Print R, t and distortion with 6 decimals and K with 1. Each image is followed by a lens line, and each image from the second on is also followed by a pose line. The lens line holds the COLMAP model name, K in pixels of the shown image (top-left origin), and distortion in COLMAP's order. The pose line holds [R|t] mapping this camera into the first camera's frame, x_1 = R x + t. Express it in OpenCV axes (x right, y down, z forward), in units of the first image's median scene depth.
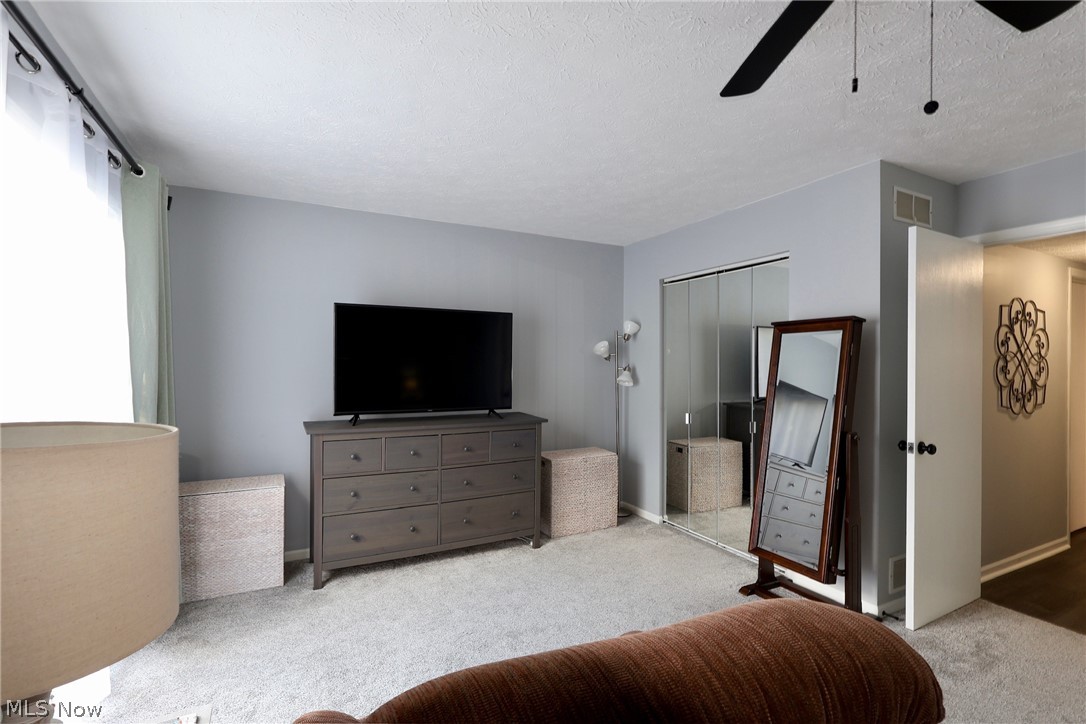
lens RADIAL K [[501.4, 0, 546.0], [0, 501.4, 363.9], [0, 0, 1]] dist [-0.001780, 0.000171]
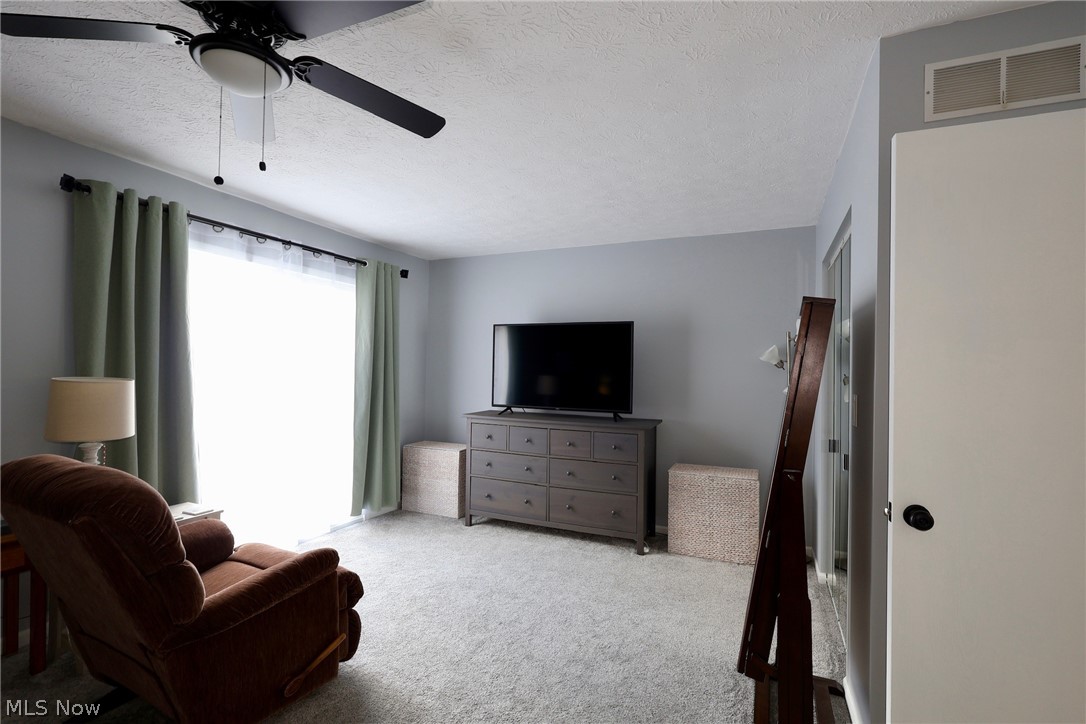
lens RADIAL K [[501.4, 0, 546.0], [0, 501.4, 363.9], [0, 0, 1]] dist [-0.001780, 0.000171]
pose [[0.626732, -0.004534, -0.779222, 0.708112], [-0.016649, 0.999677, -0.019207, 0.010489], [0.779057, 0.025012, 0.626454, 0.240210]]
